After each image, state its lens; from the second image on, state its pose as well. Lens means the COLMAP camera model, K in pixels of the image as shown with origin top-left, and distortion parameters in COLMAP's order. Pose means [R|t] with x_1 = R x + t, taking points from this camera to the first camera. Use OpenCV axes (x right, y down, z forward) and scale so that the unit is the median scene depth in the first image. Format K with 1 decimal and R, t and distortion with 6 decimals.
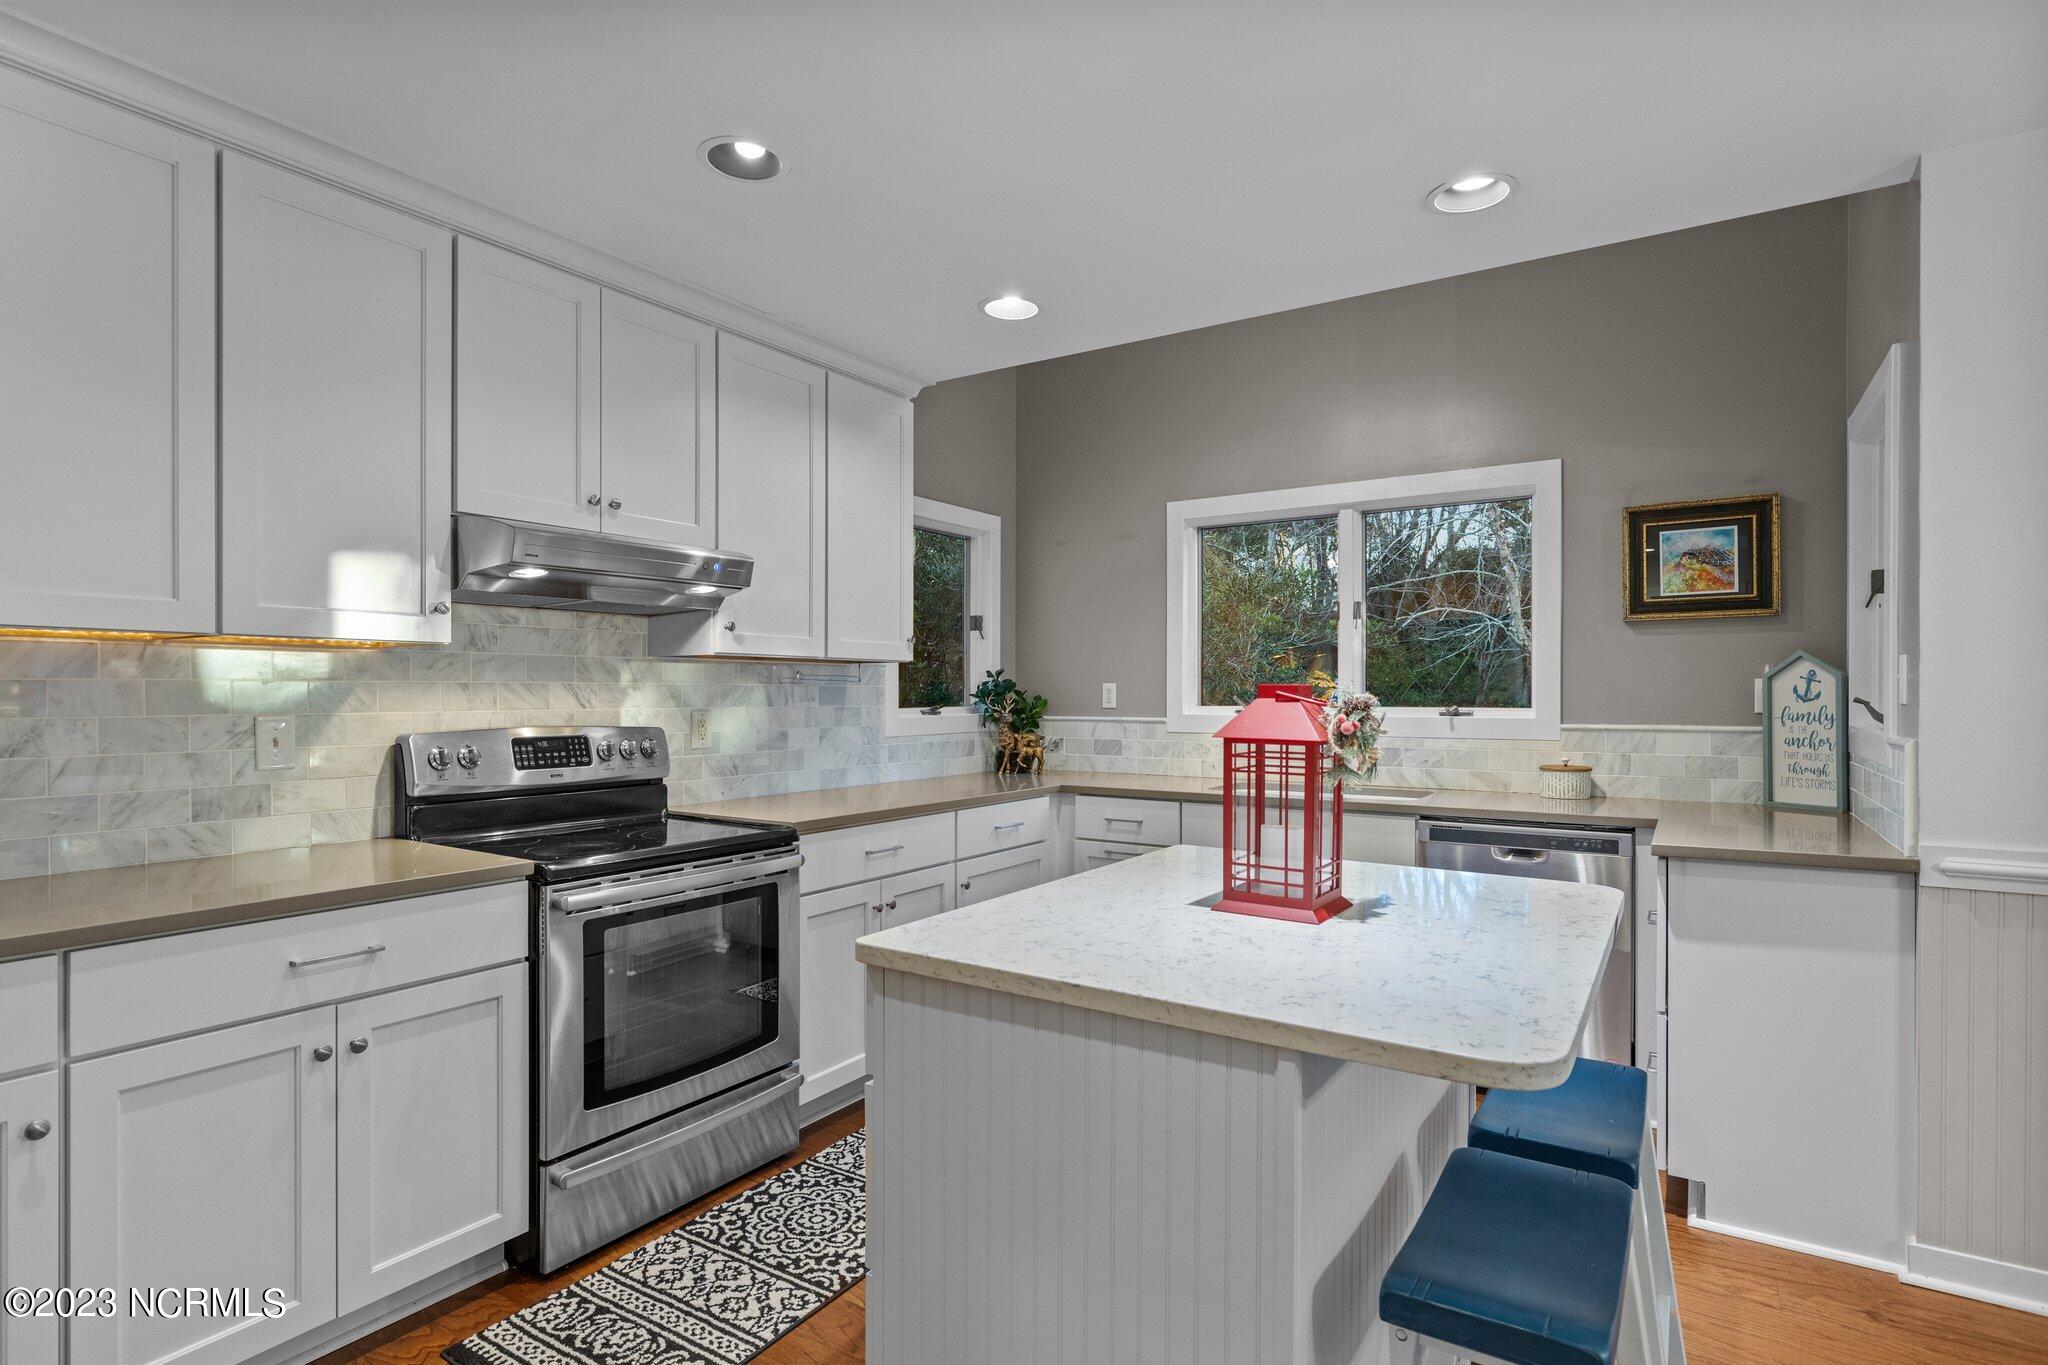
lens RADIAL K [[1030.0, 0, 1028.8], [0, 1030.0, 695.2], [0, 0, 1]] dist [-0.003370, 0.000451]
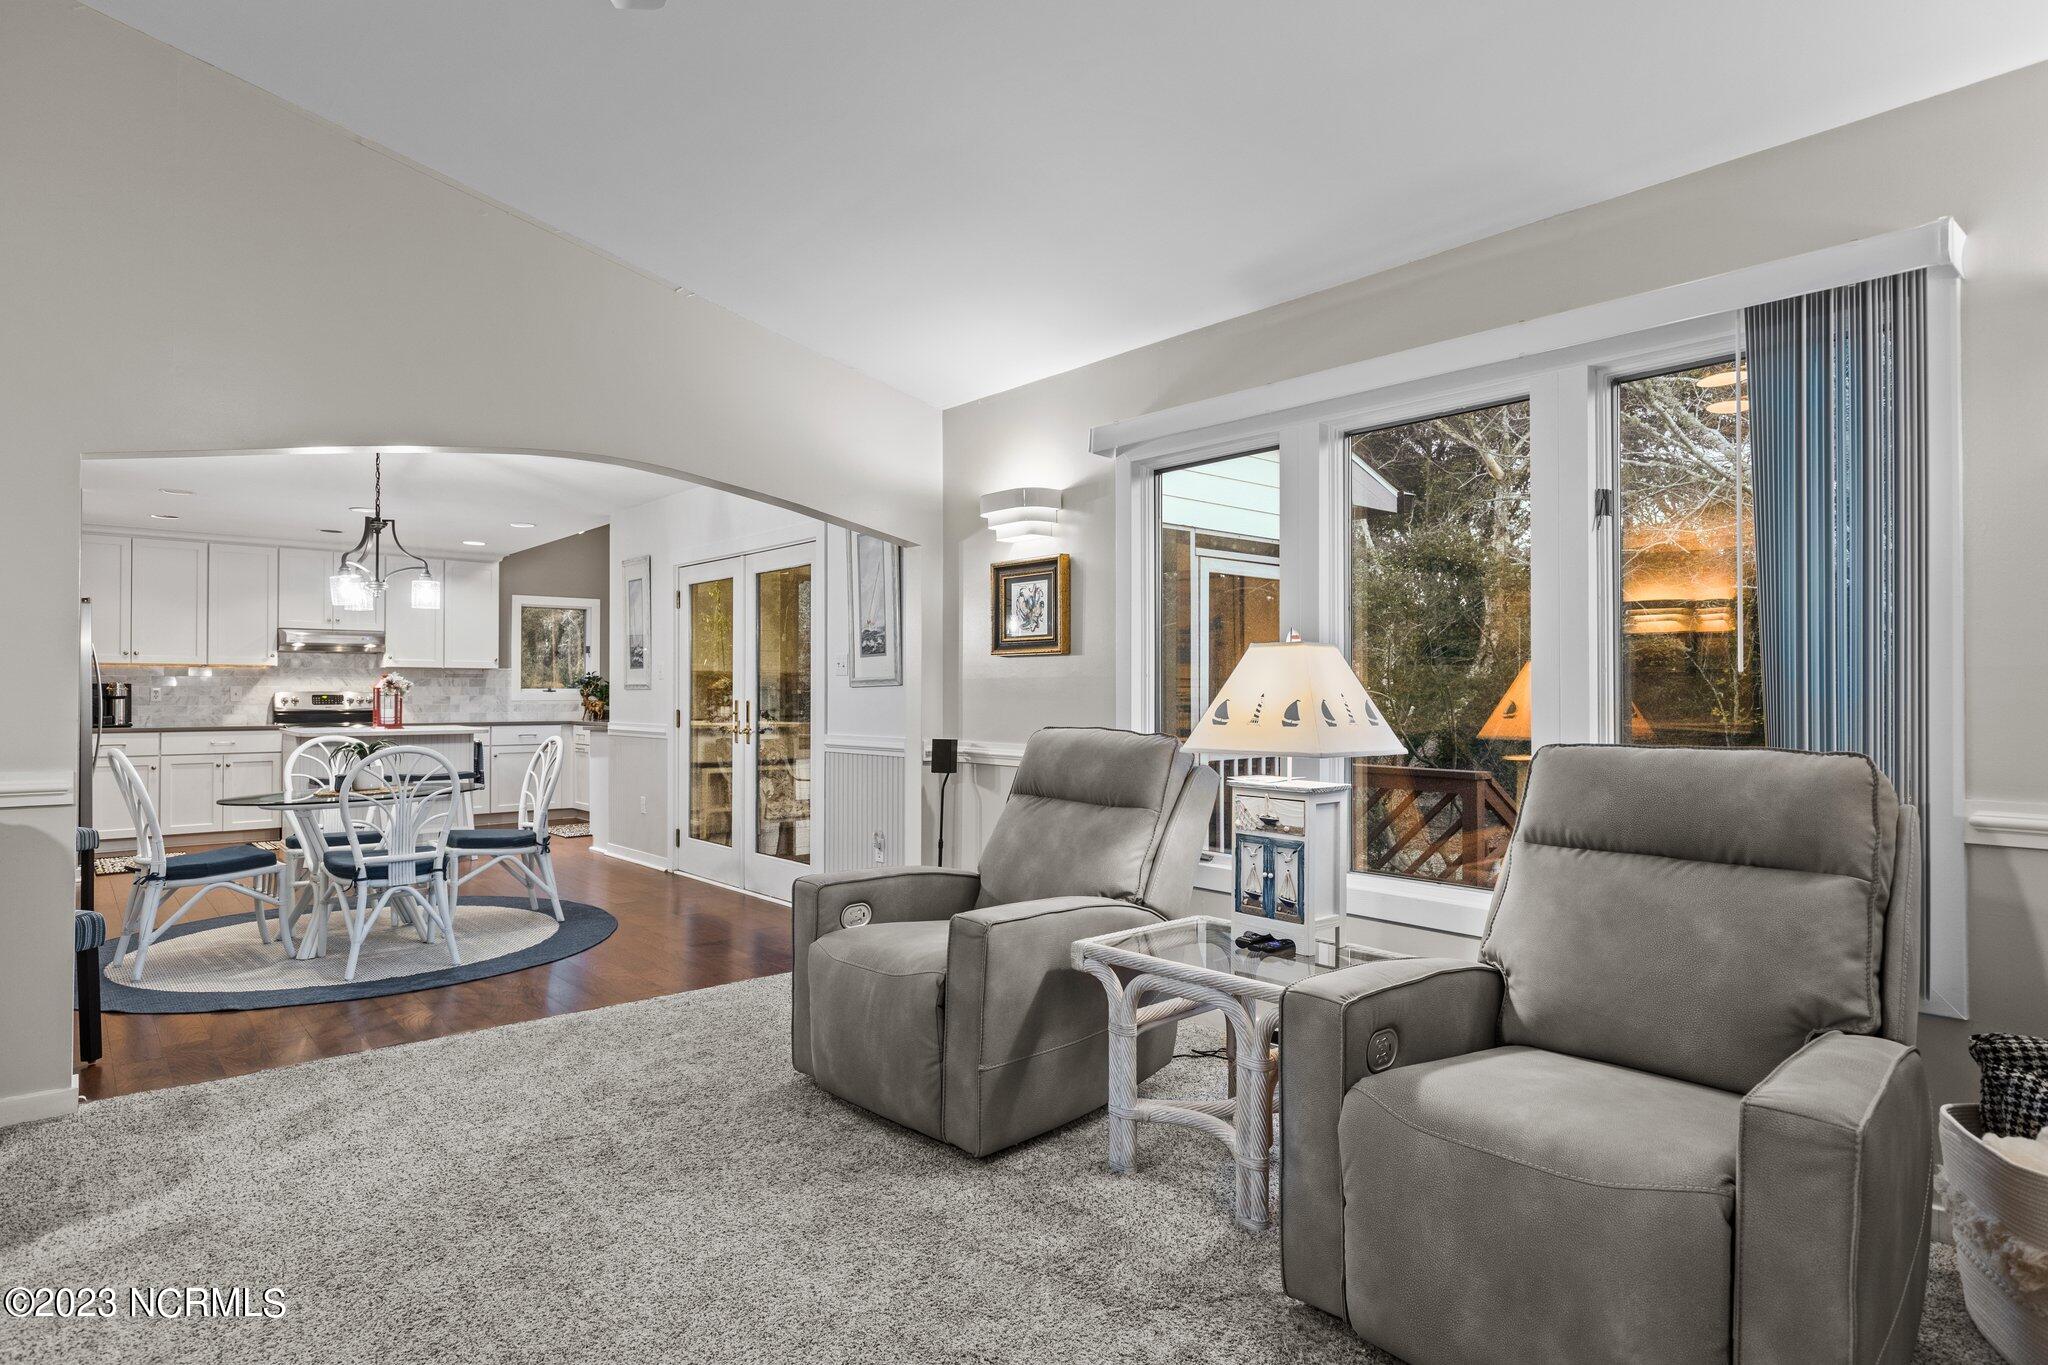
lens RADIAL K [[1100.7, 0, 1033.4], [0, 1100.7, 679.4], [0, 0, 1]] dist [0.002345, -0.001038]
pose [[0.962986, -0.006267, -0.269480, 2.193181], [0.001754, 0.999854, -0.016984, 0.048919], [0.269547, 0.015883, 0.962856, -1.431254]]
